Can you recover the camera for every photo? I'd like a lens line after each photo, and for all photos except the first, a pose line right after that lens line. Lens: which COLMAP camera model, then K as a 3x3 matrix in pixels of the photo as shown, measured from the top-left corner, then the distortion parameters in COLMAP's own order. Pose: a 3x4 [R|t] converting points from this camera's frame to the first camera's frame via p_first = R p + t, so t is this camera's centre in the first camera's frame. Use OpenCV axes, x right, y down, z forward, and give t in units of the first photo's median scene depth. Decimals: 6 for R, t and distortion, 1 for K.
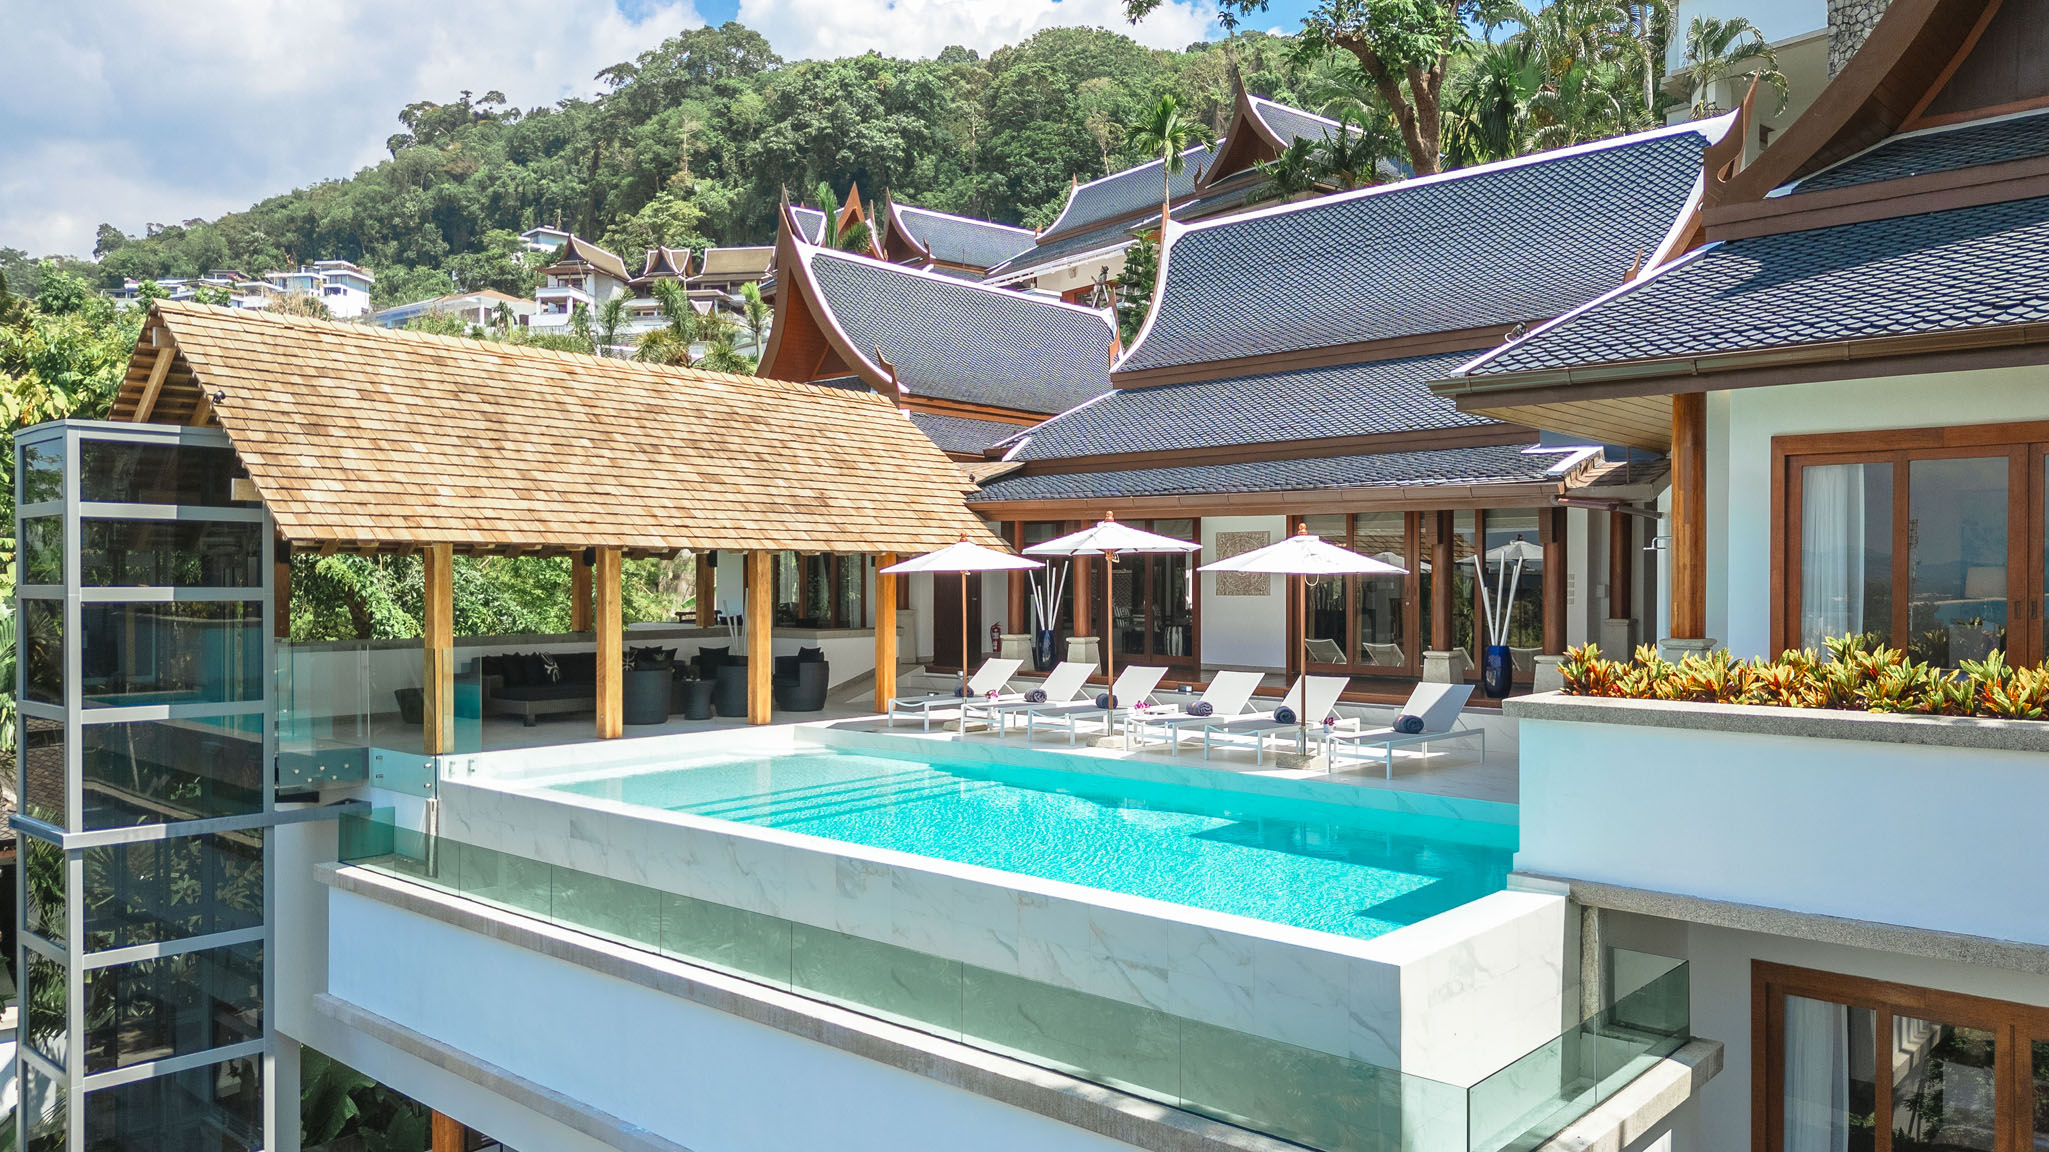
lens RADIAL K [[1427.3, 0, 1024.5], [0, 1427.3, 576.0], [0, 0, 1]] dist [0.055037, -0.063239]
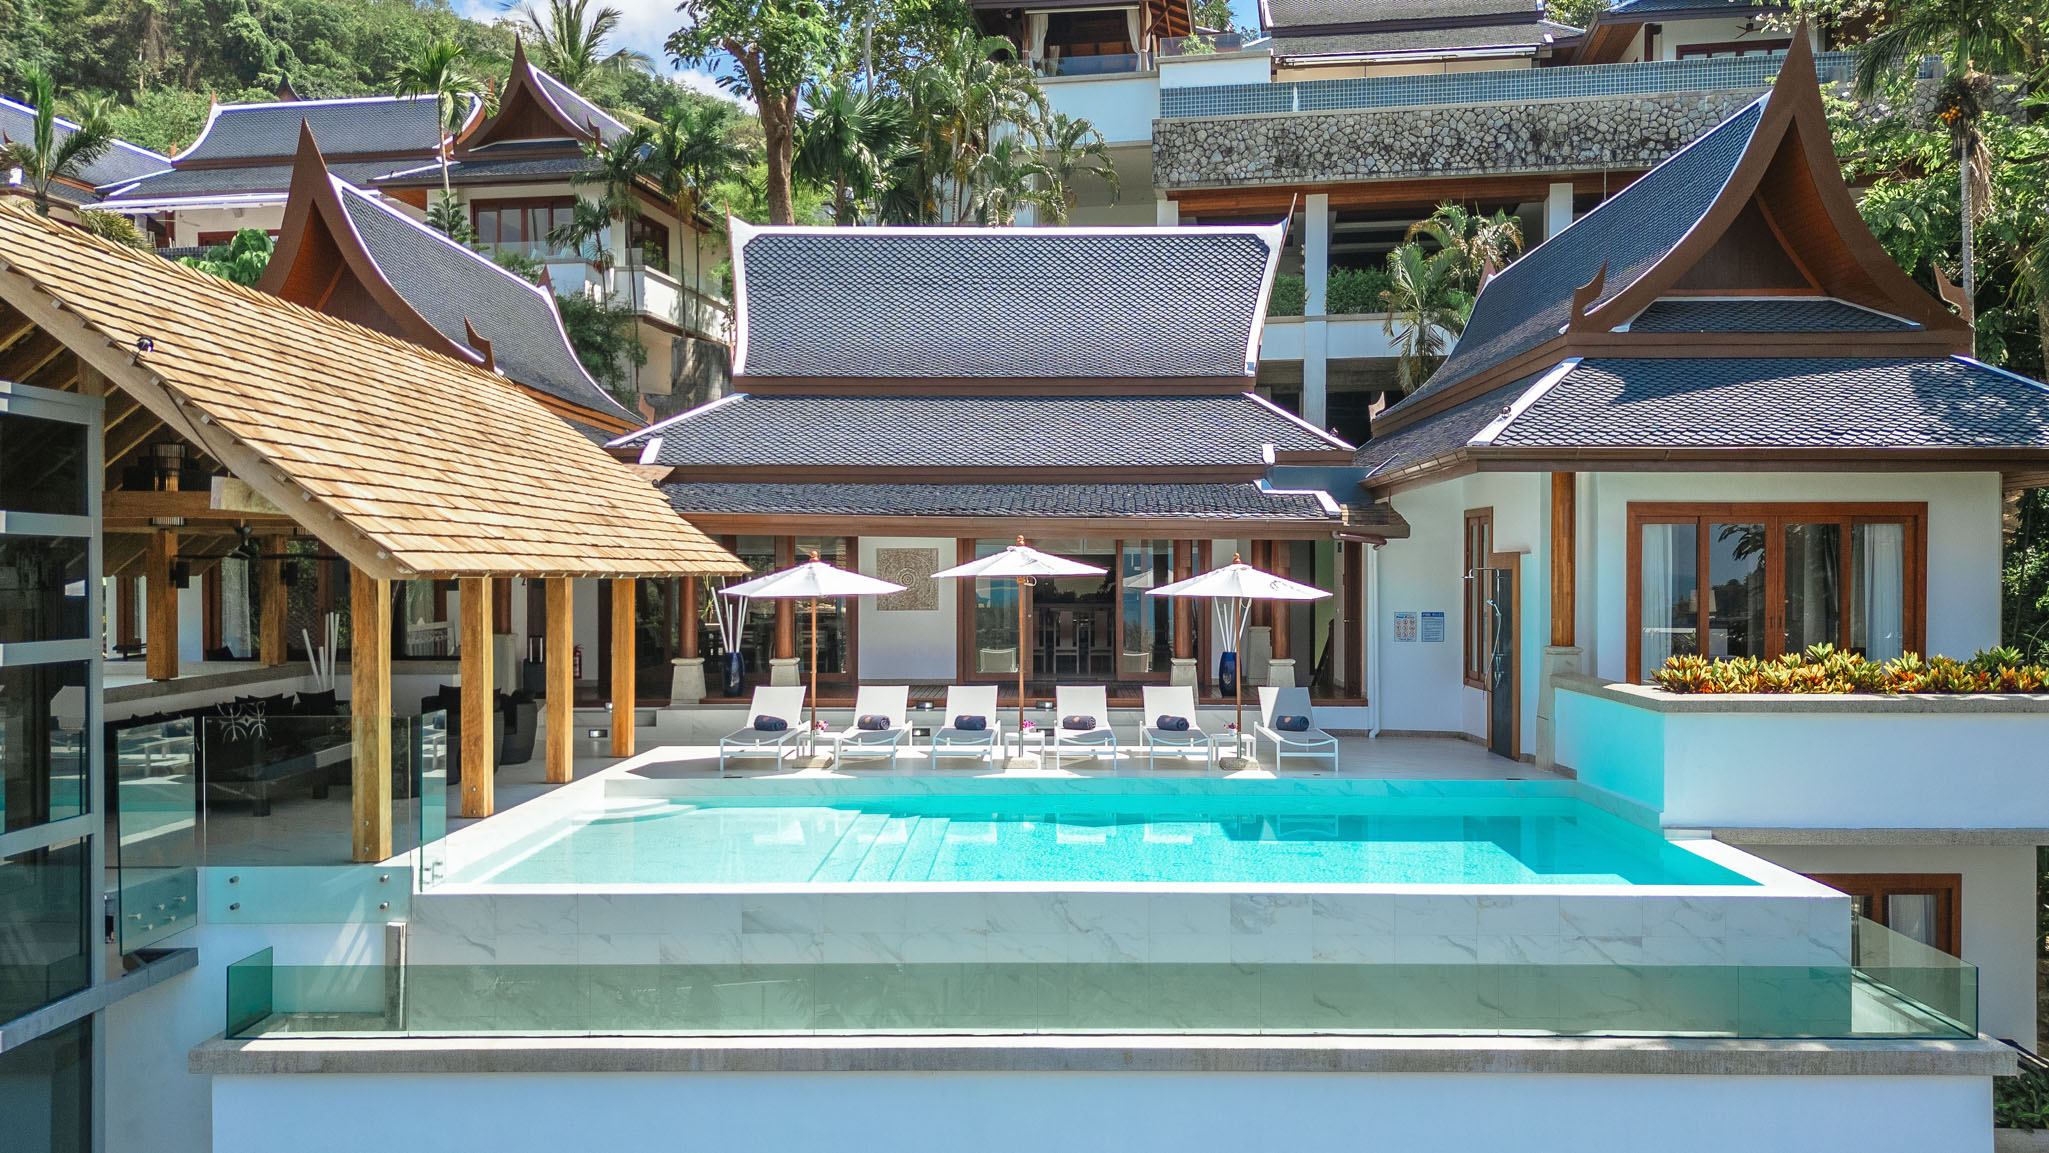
lens RADIAL K [[1427.3, 0, 1024.5], [0, 1427.3, 576.5], [0, 0, 1]] dist [0.055037, -0.063239]
pose [[0.754590, -0.004149, 0.656184, -0.653262], [-0.000575, 0.999975, 0.006985, -0.025182], [-0.656197, -0.005648, 0.754569, 0.245047]]
